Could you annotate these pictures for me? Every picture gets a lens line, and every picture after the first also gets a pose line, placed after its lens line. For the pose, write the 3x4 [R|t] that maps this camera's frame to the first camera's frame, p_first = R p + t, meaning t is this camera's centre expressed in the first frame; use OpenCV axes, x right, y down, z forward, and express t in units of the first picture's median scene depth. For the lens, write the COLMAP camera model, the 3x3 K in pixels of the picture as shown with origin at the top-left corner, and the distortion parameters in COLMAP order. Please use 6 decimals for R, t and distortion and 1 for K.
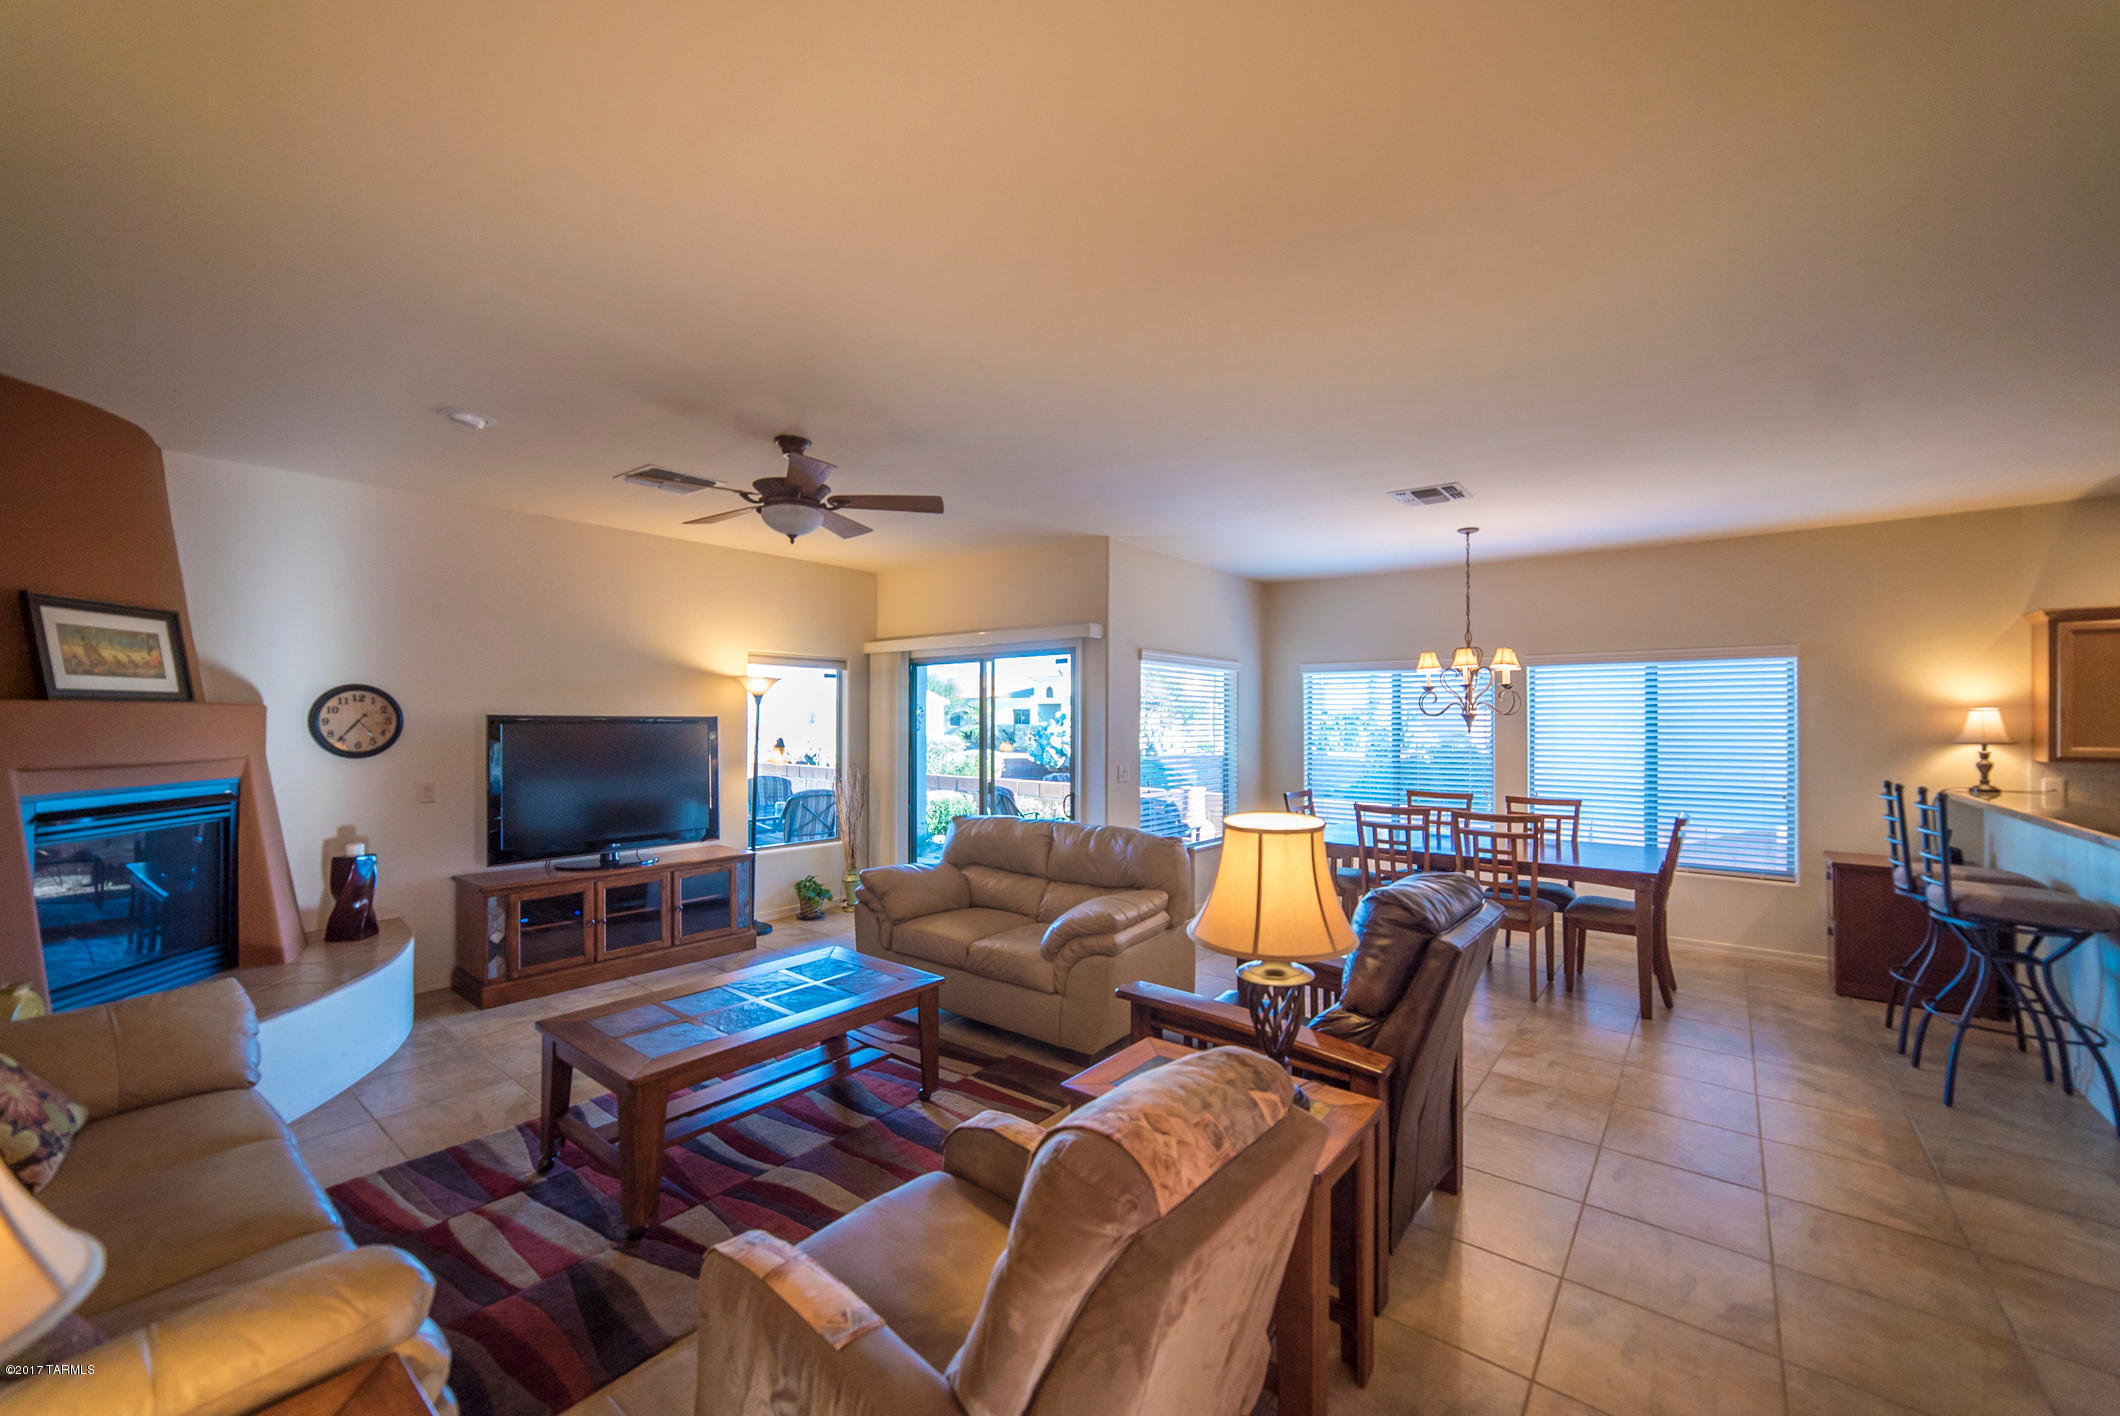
lens RADIAL K [[823.8, 0, 1063.4], [0, 823.8, 718.0], [0, 0, 1]] dist [-0.012473, 0.000214]
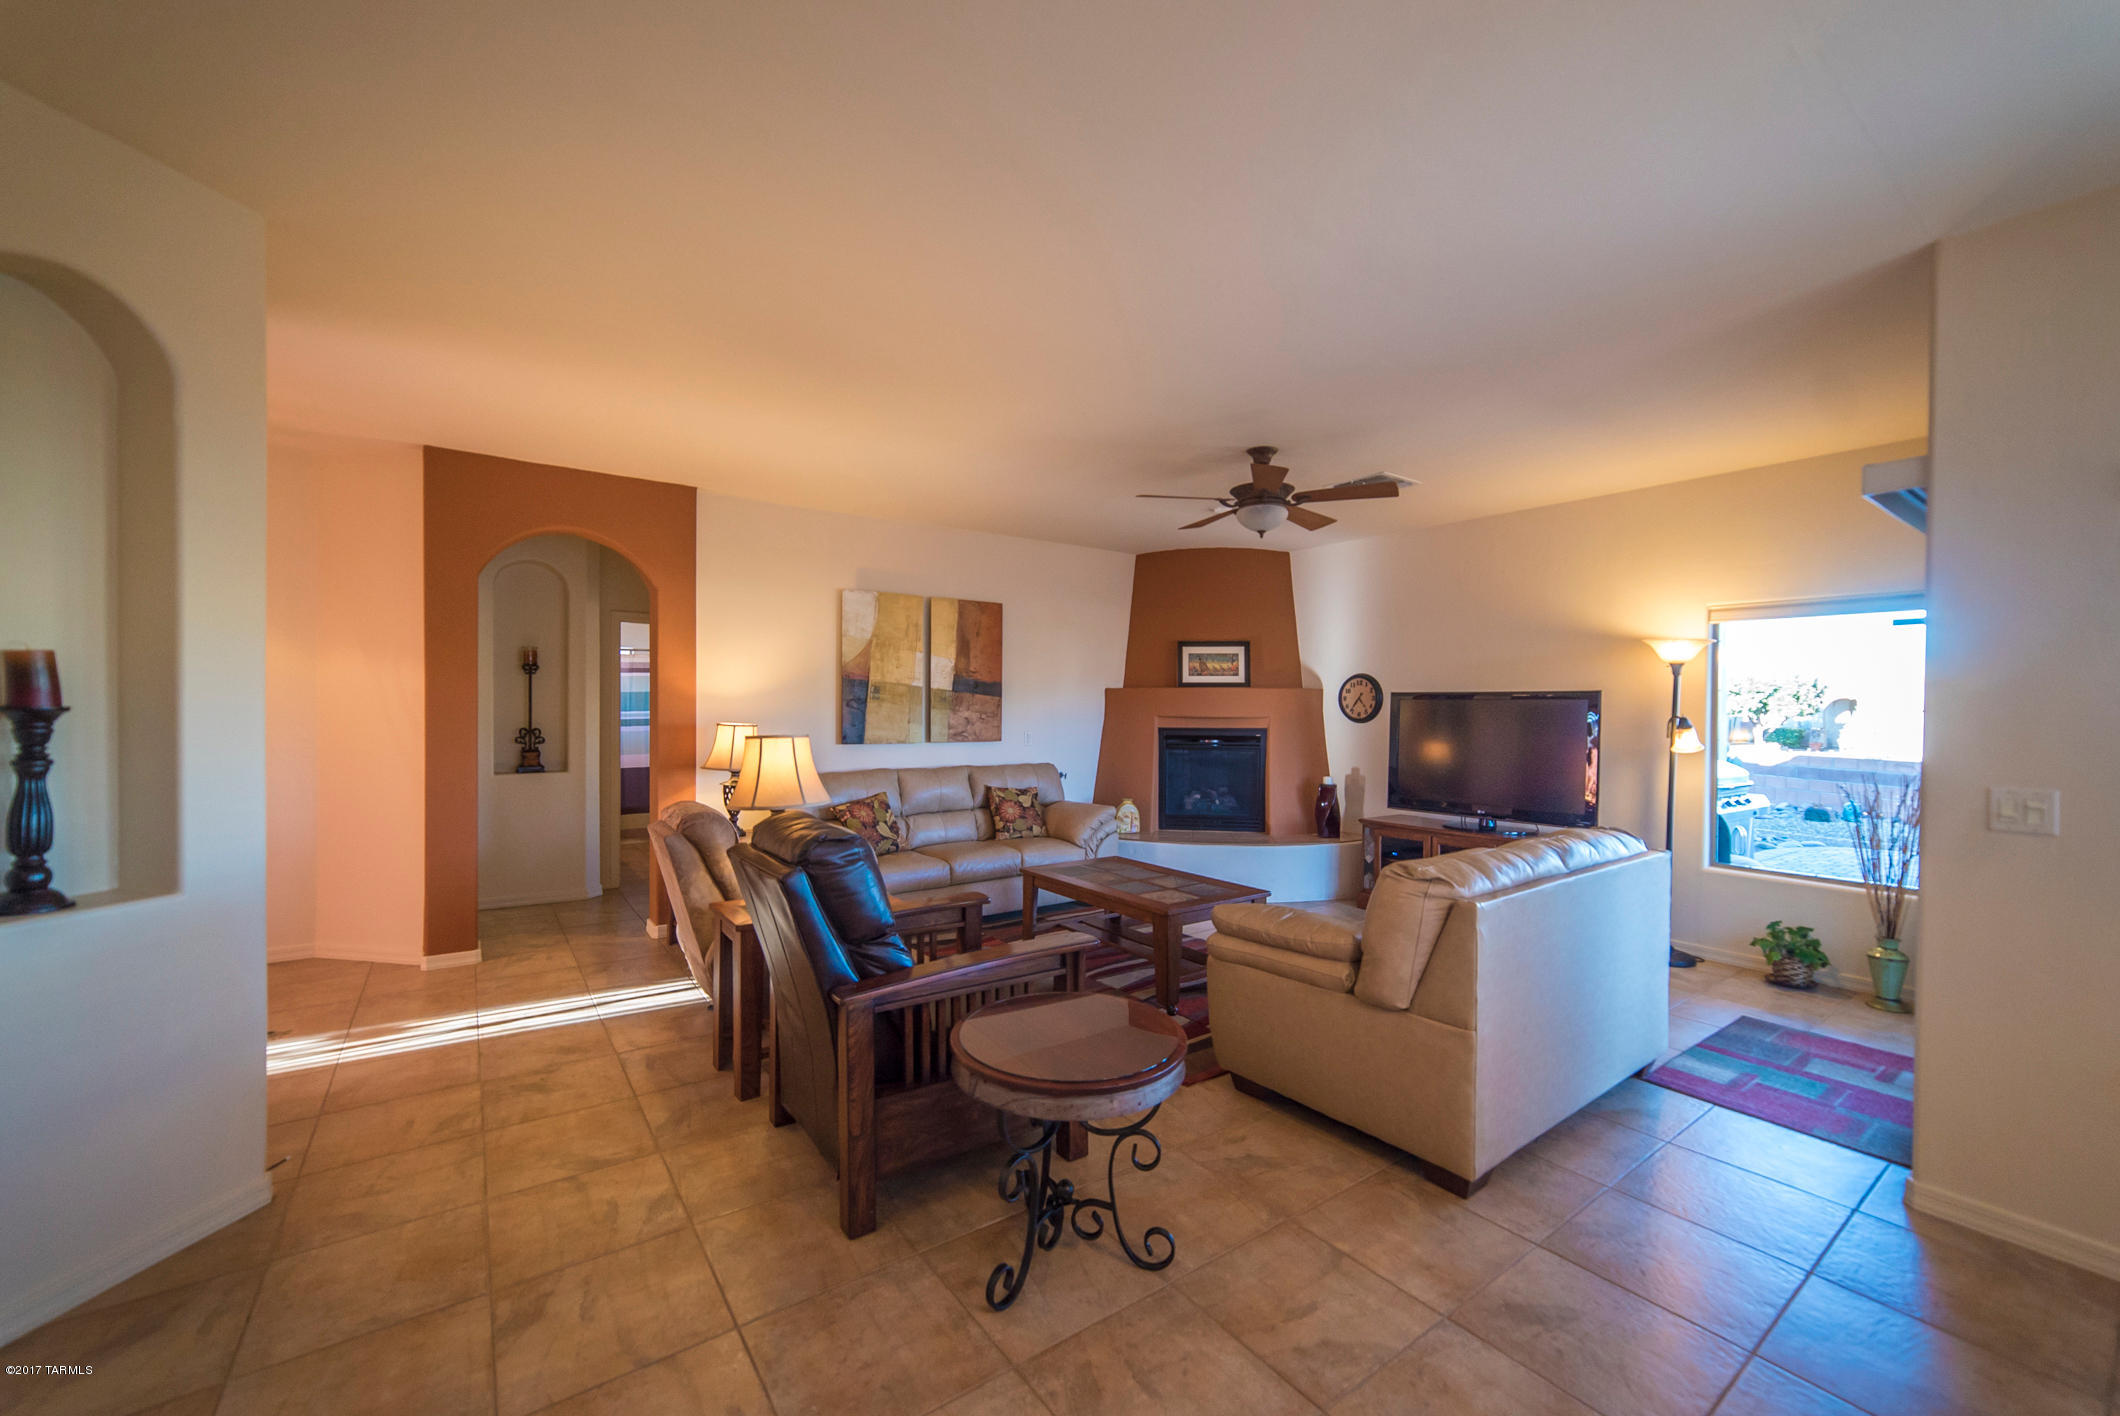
lens RADIAL K [[836.0, 0, 1059.9], [0, 836.0, 715.1], [0, 0, 1]] dist [-0.012910, 0.005697]
pose [[-0.271103, 0.002977, -0.962546, 0.726074], [-0.010346, 0.999928, 0.006007, 0.029741], [0.962495, 0.011587, -0.271053, 0.841765]]
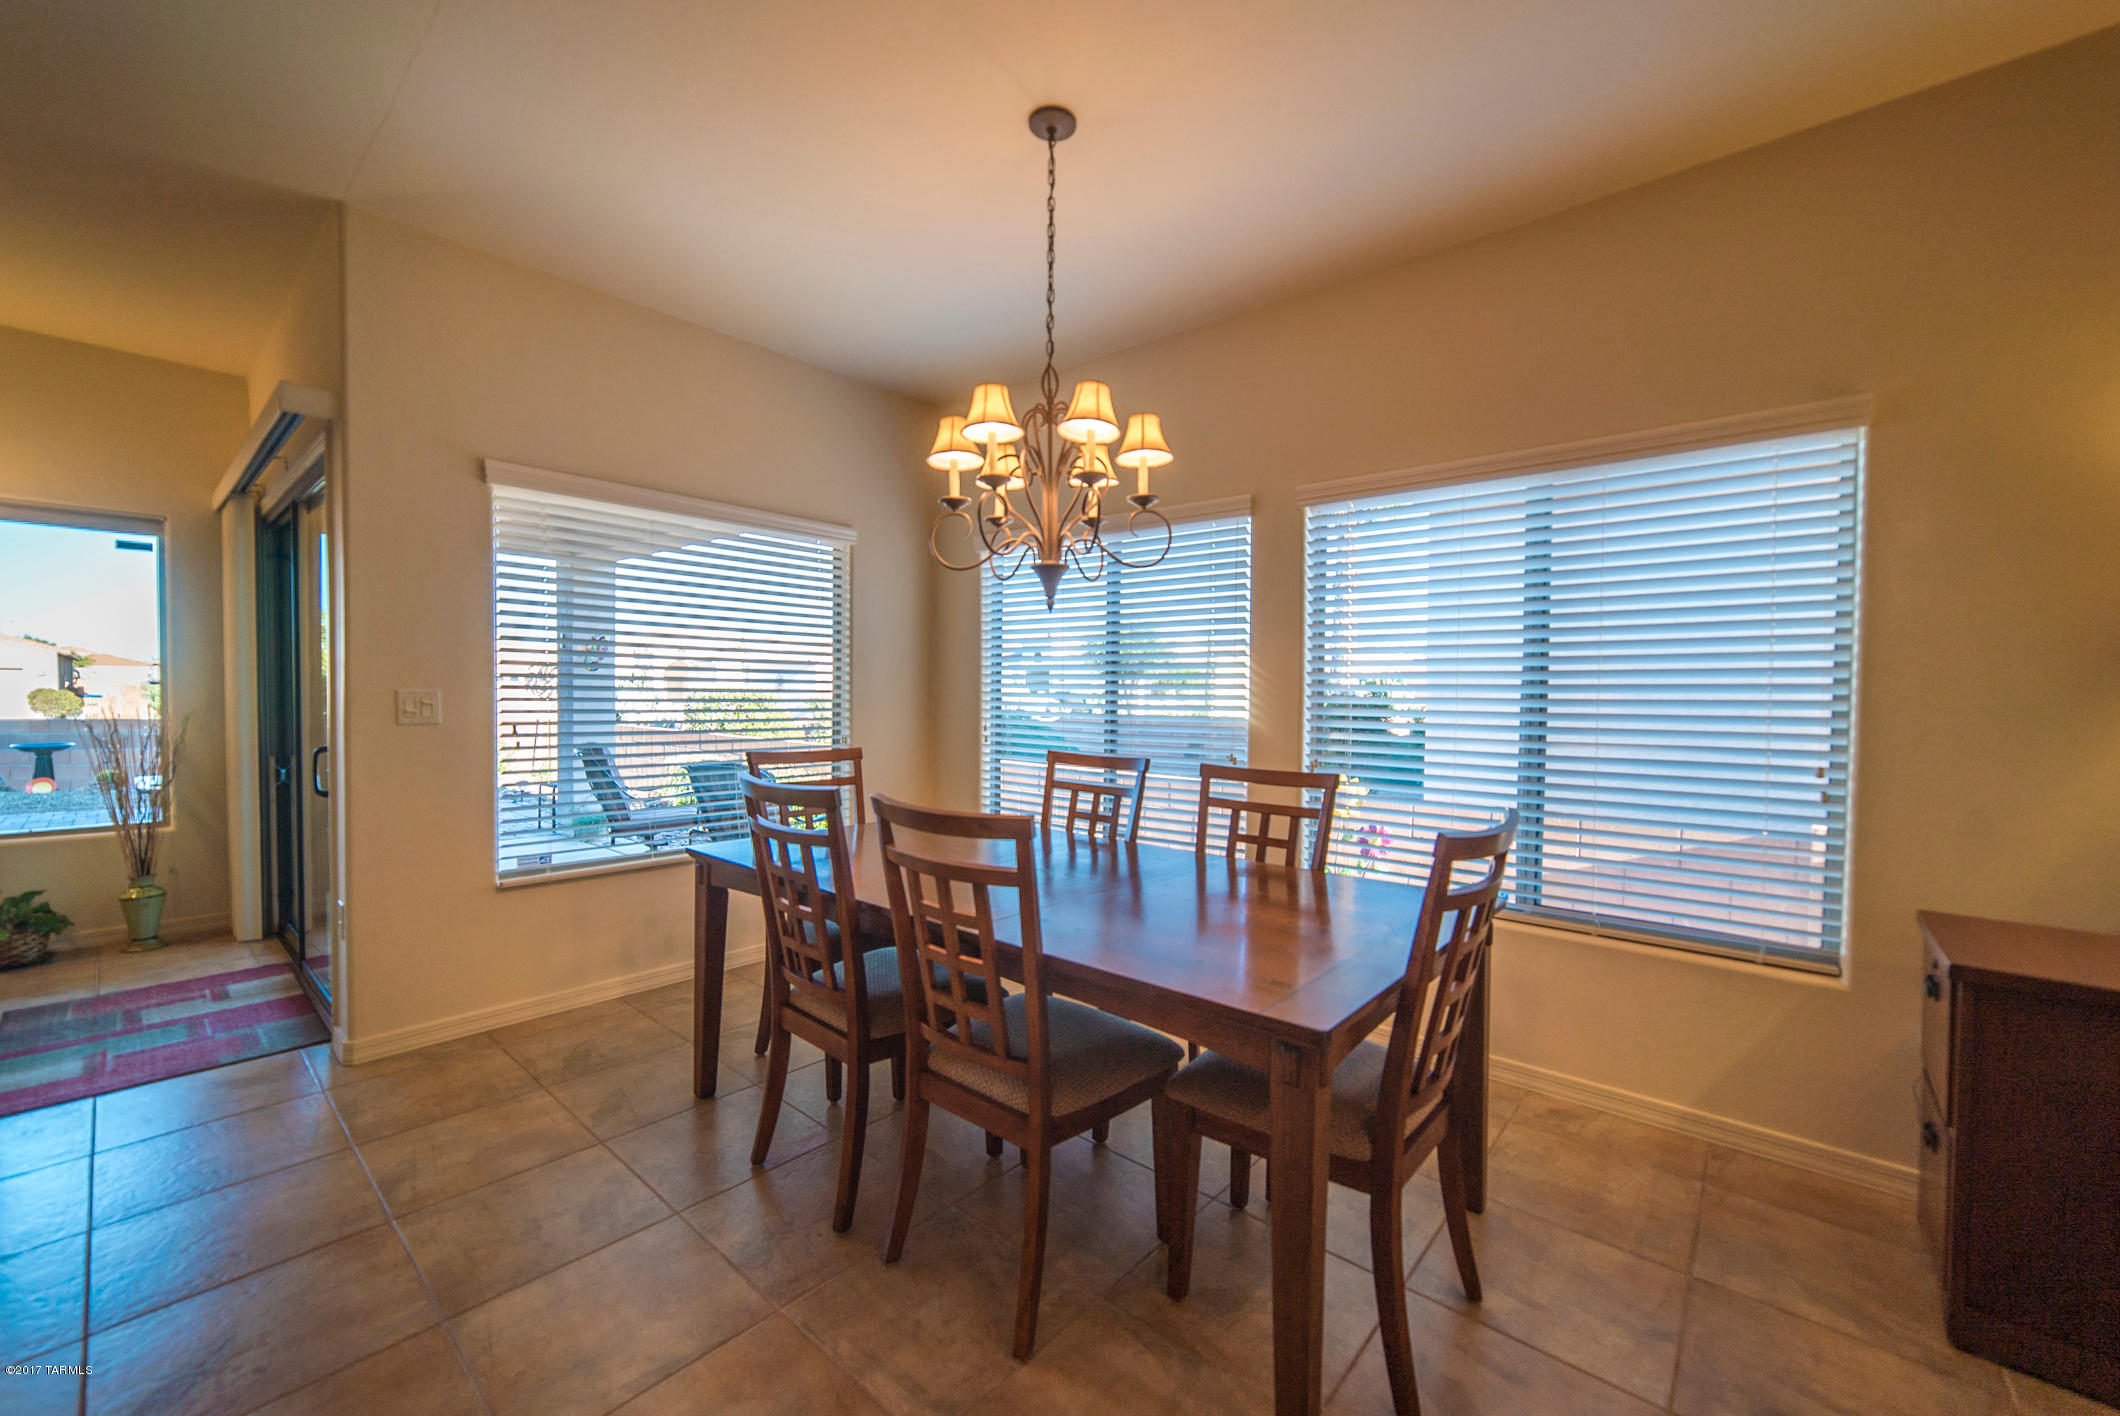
lens RADIAL K [[823.8, 0, 1063.4], [0, 823.8, 718.0], [0, 0, 1]] dist [-0.012473, 0.000214]
pose [[0.999193, 0.010755, -0.038707, 0.598817], [-0.009455, 0.999391, 0.033599, 0.067635], [0.039045, -0.033206, 0.998686, 0.666409]]
